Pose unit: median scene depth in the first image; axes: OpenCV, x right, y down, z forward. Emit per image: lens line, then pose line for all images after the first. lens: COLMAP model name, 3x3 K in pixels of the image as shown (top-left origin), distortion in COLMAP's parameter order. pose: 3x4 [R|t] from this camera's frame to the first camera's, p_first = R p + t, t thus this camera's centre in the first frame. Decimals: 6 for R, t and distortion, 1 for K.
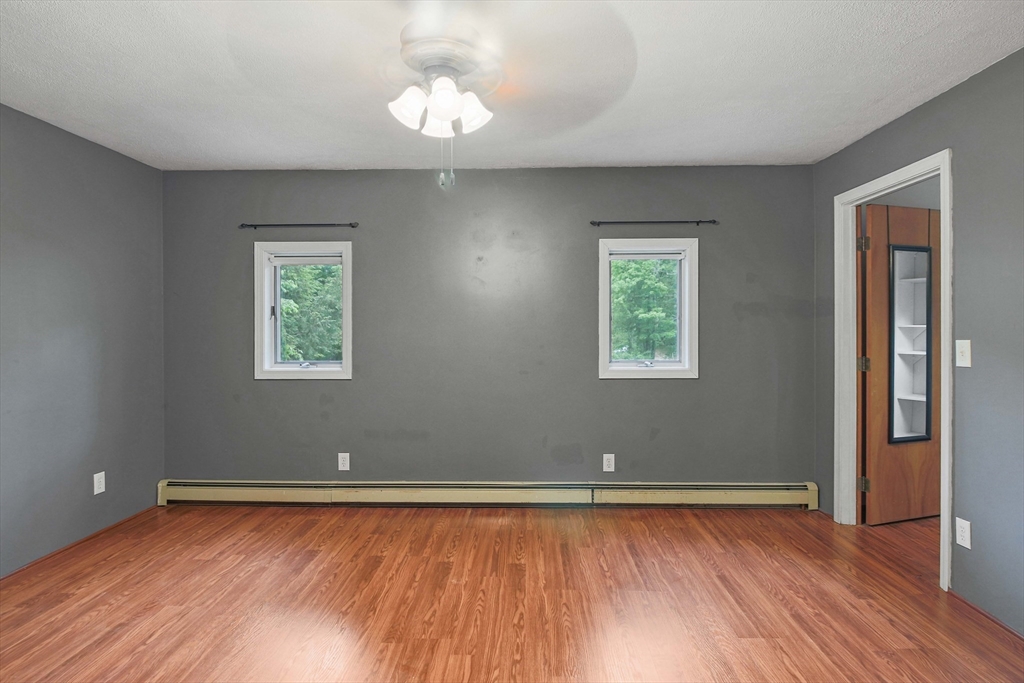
lens RADIAL K [[531.0, 0, 510.2], [0, 531.0, 326.6], [0, 0, 1]] dist [-0.014446, -0.000950]
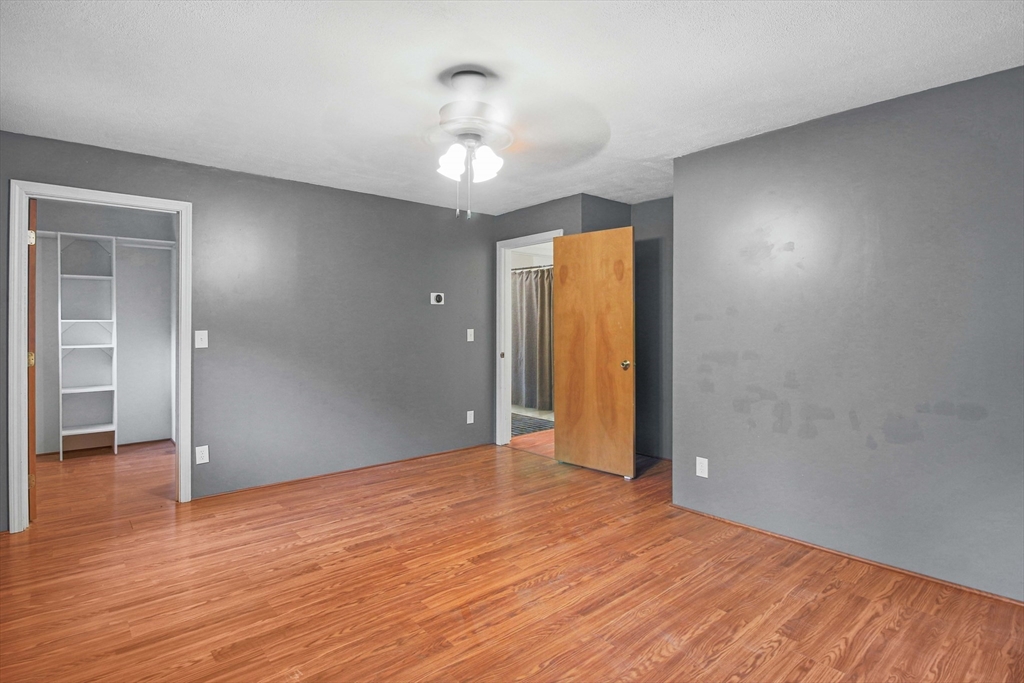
lens RADIAL K [[531.0, 0, 510.2], [0, 531.0, 326.6], [0, 0, 1]] dist [-0.014446, -0.000950]
pose [[-0.682959, -0.004104, 0.730445, -0.869107], [-0.003441, 0.999991, 0.002402, 0.006181], [-0.730448, -0.000873, -0.682967, 1.350301]]
